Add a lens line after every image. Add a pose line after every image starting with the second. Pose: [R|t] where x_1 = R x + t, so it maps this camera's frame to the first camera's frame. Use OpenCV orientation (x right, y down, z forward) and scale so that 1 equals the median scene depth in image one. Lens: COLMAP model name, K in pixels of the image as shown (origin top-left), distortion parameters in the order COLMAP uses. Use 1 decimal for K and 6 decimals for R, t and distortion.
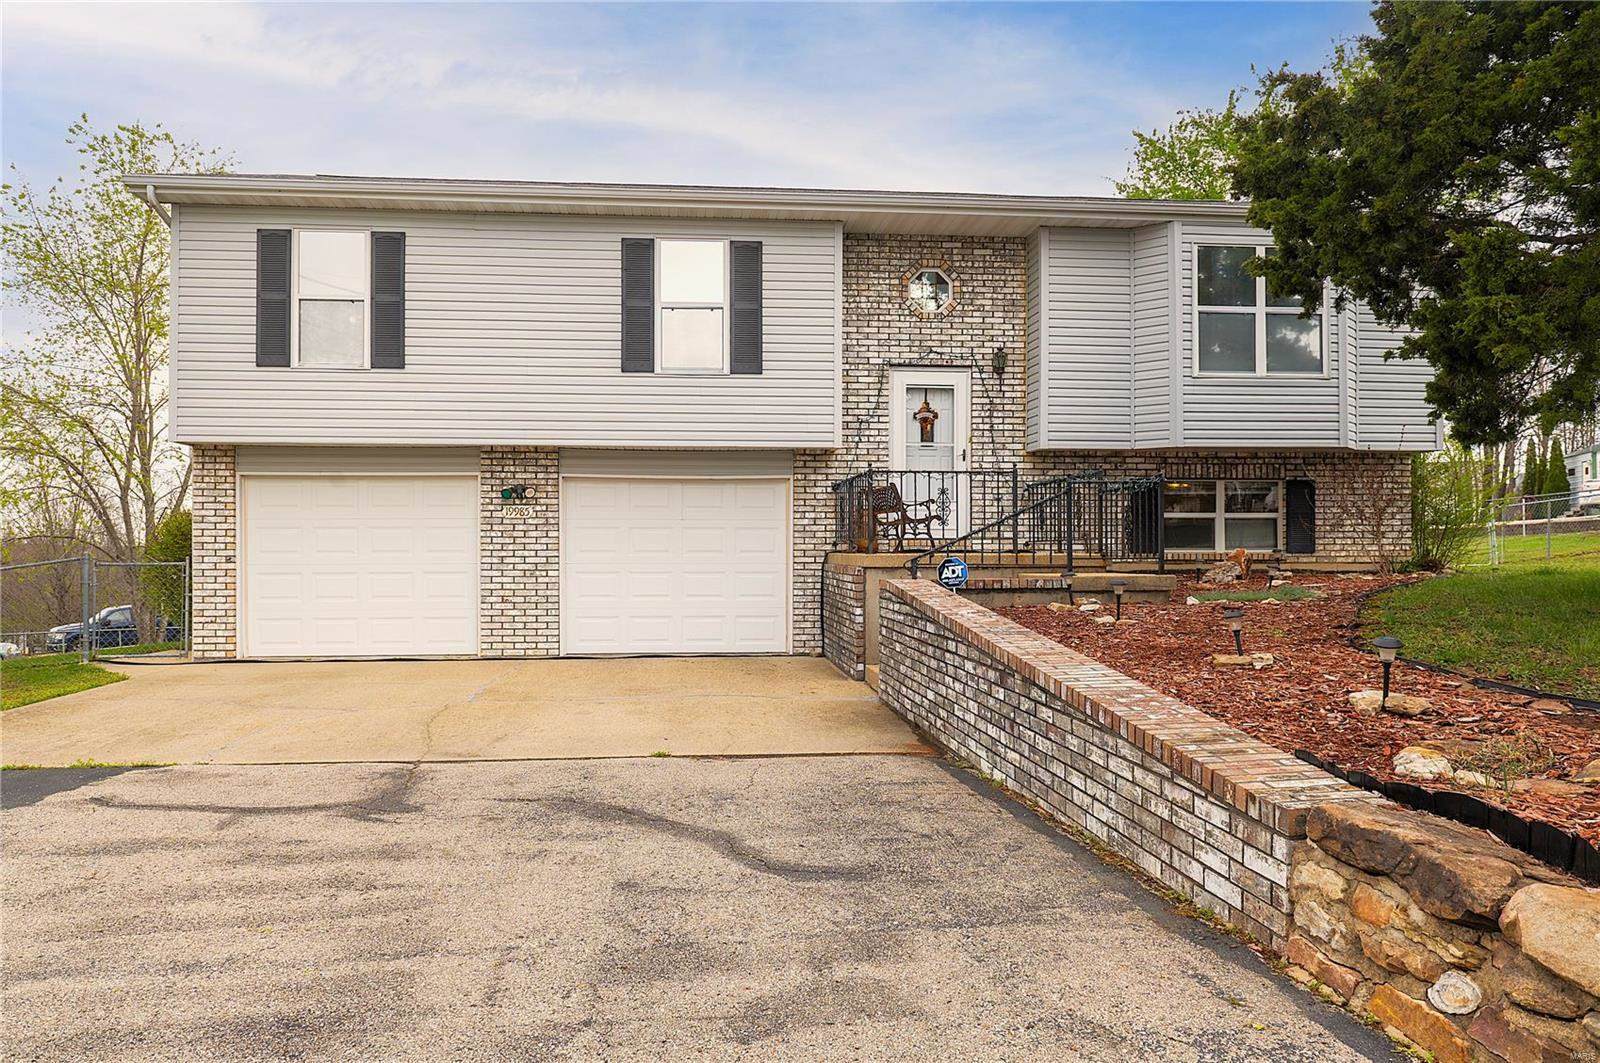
lens RADIAL K [[1112.4, 0, 800.0], [0, 1112.4, 531.5], [0, 0, 1]] dist [-0.006014, -0.004327]
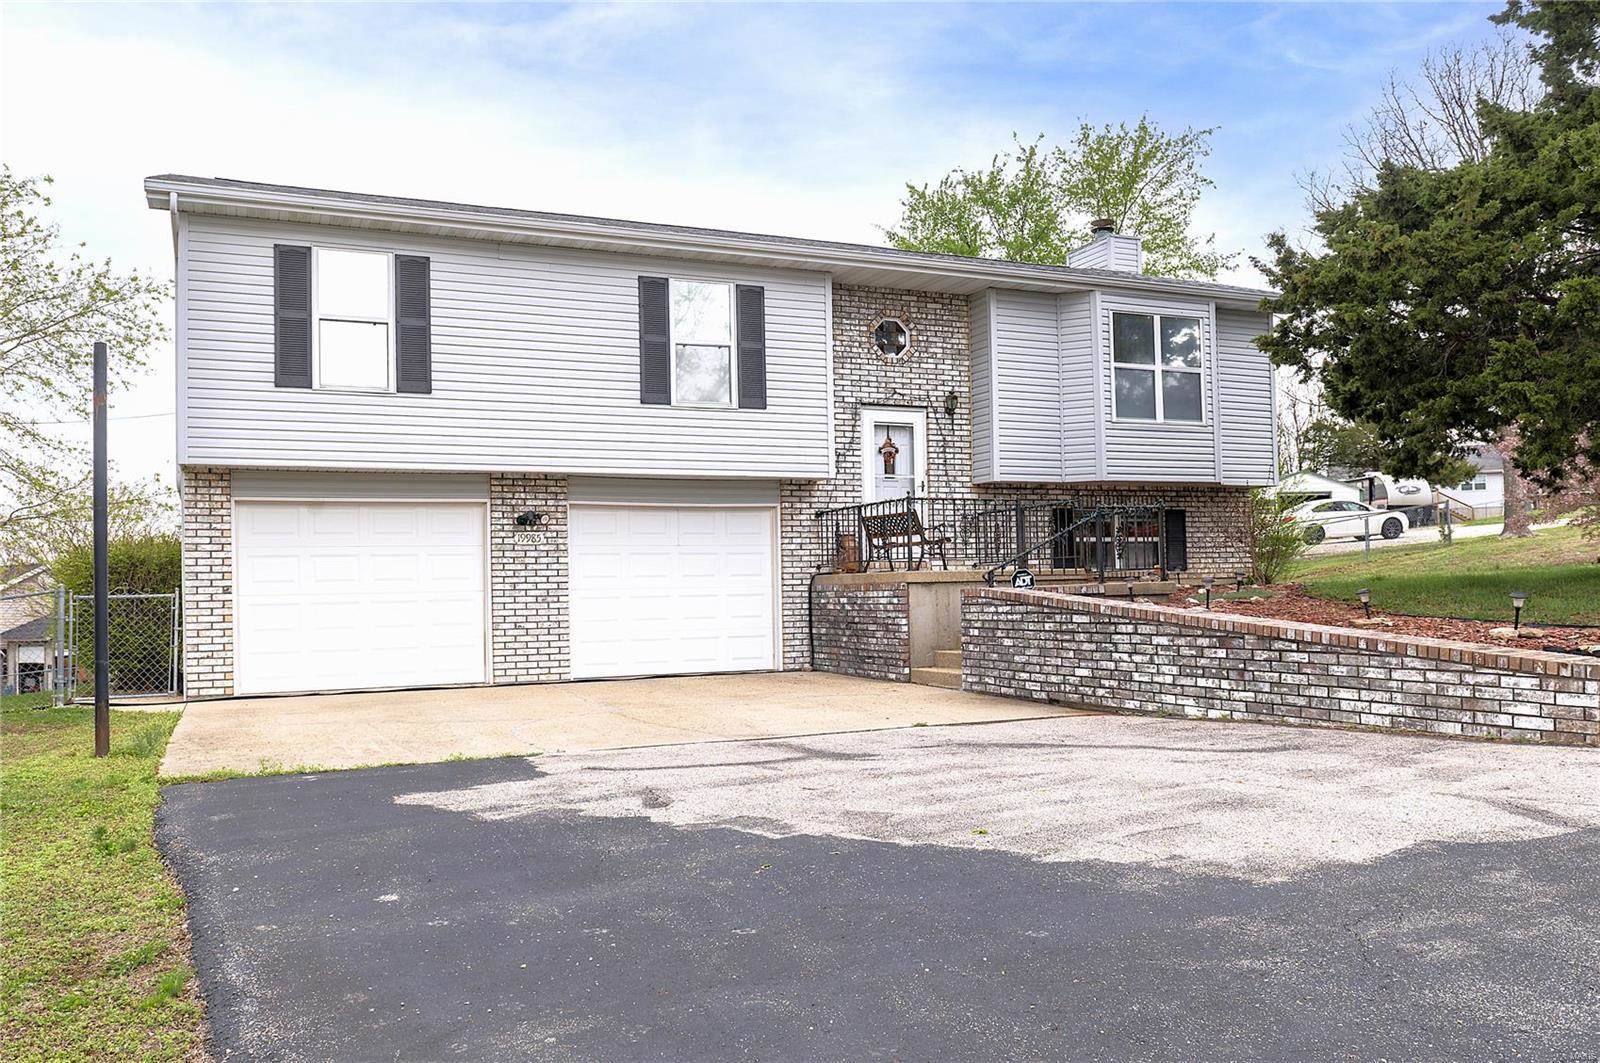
lens RADIAL K [[1230.8, 0, 798.4], [0, 1230.8, 545.6], [0, 0, 1]] dist [-0.019290, -0.006045]
pose [[0.948797, -0.006453, 0.315820, -0.375479], [0.014845, 0.999598, -0.024175, 0.019463], [-0.315537, 0.027626, 0.948511, -0.133998]]
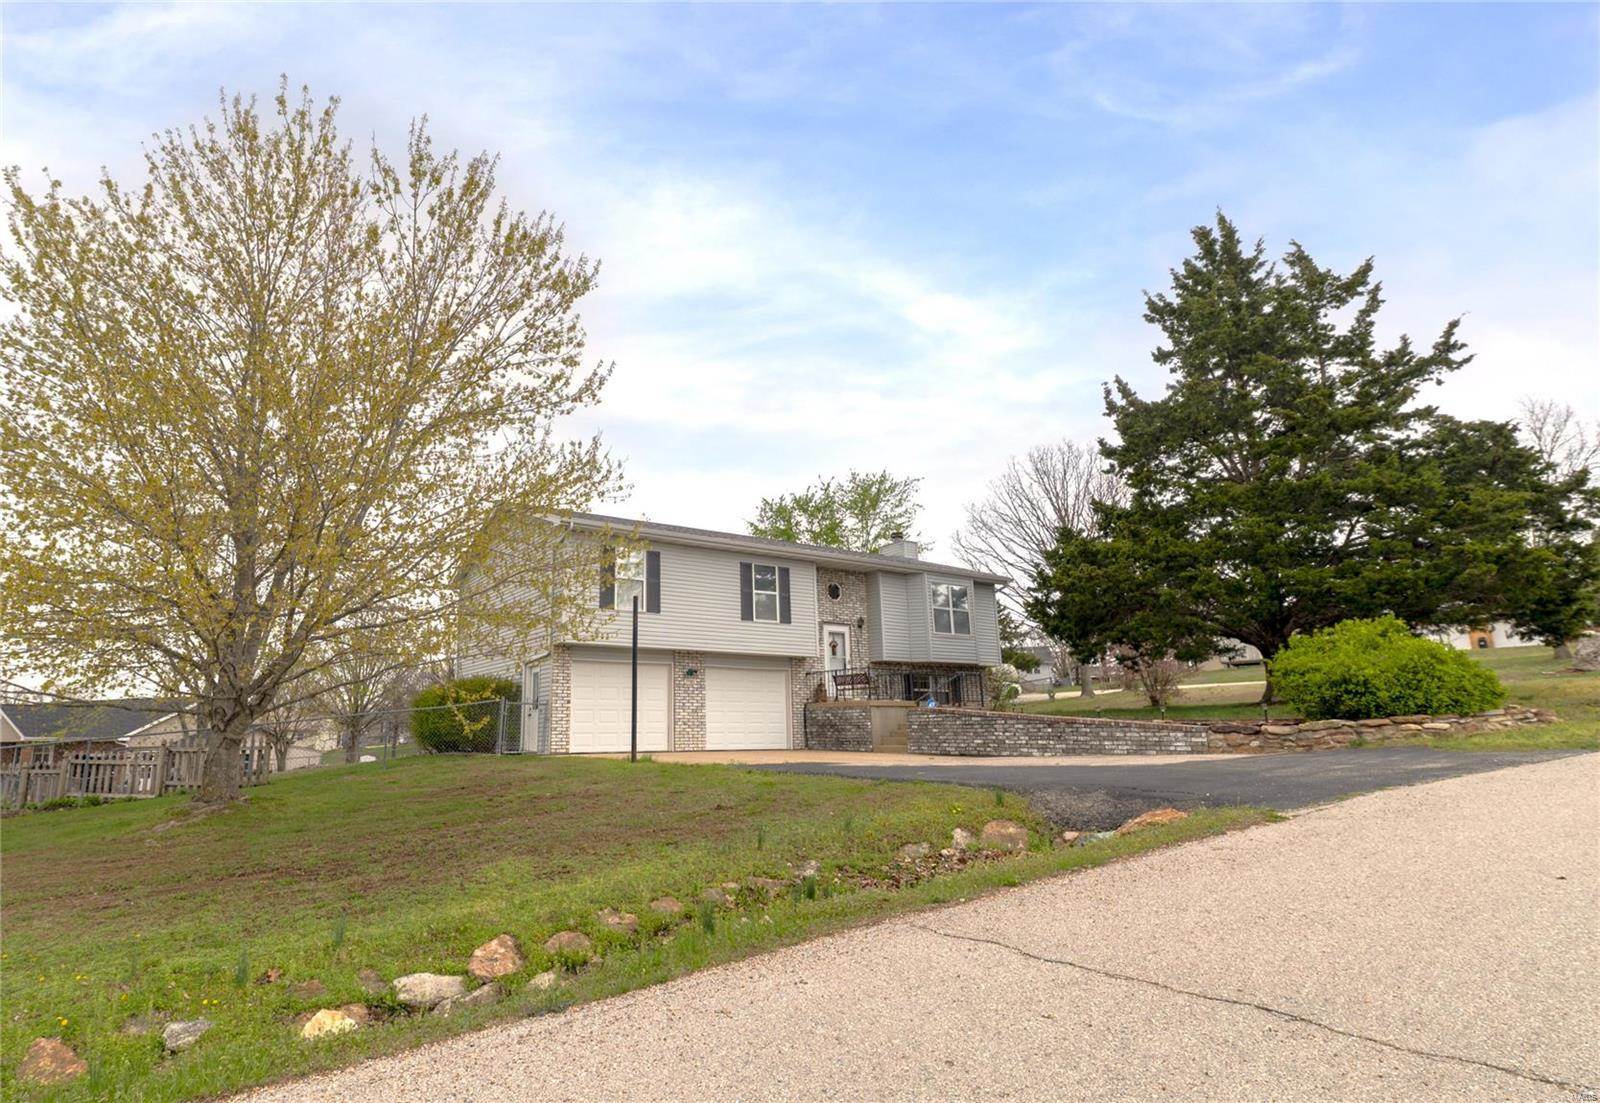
lens RADIAL K [[814.4, 0, 673.3], [0, 814.4, 556.1], [0, 0, 1]] dist [-0.002067, -0.000660]
pose [[0.905884, 0.088098, 0.414261, -0.956841], [-0.003941, 0.979838, -0.199757, 0.059157], [-0.423507, 0.179324, 0.887967, -0.423711]]
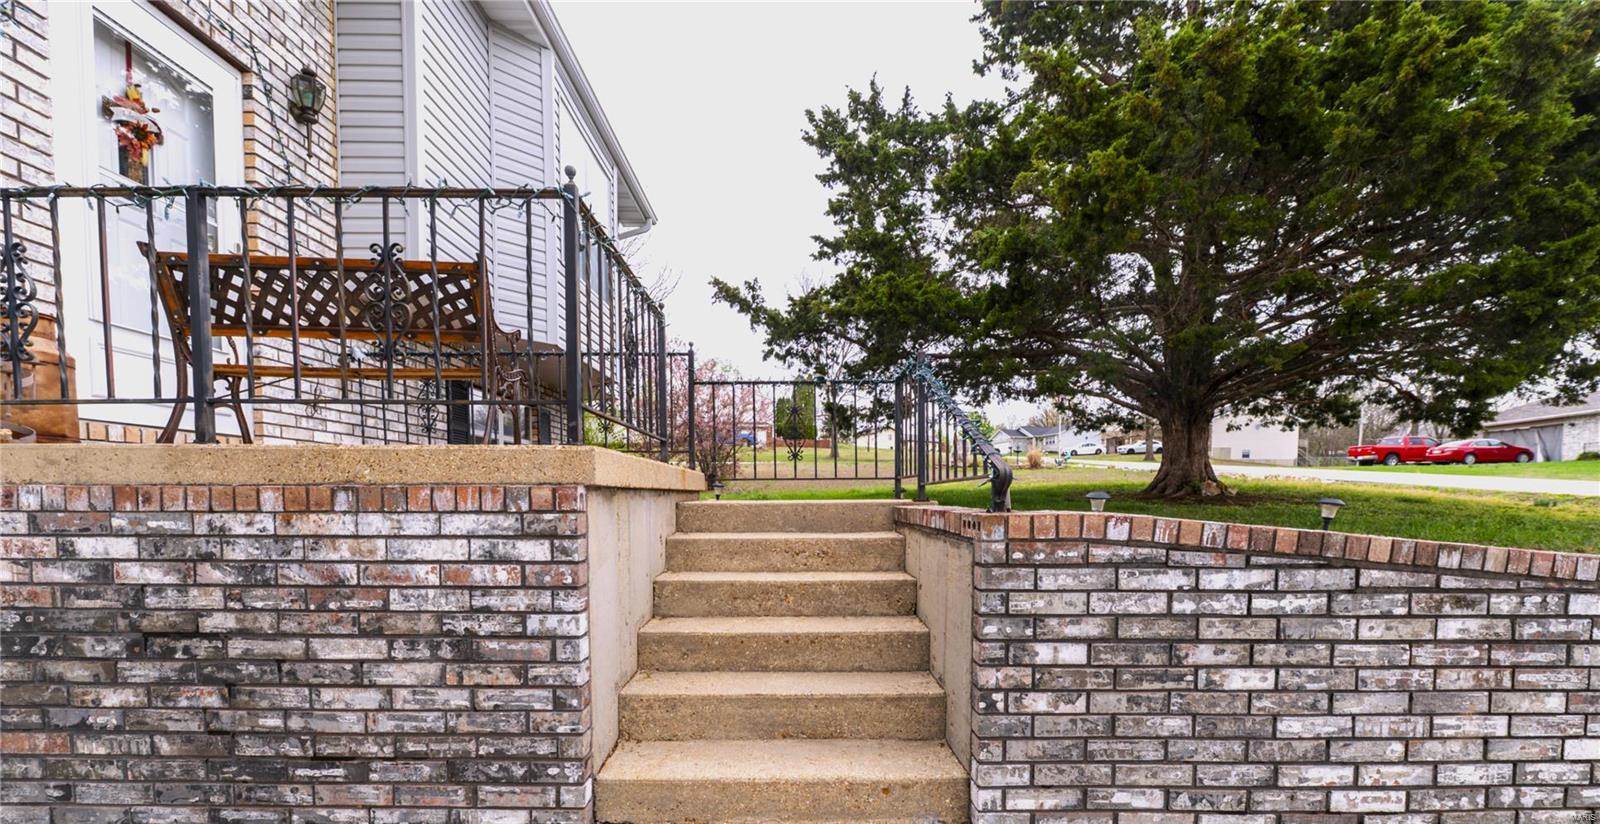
lens RADIAL K [[632.7, 0, 798.8], [0, 632.7, 530.1], [0, 0, 1]] dist [-0.001158, -0.000123]
pose [[0.091406, -0.052091, 0.994450, -0.104821], [-0.017353, 0.998396, 0.053893, 0.028422], [-0.995663, -0.022183, 0.090355, 0.770597]]
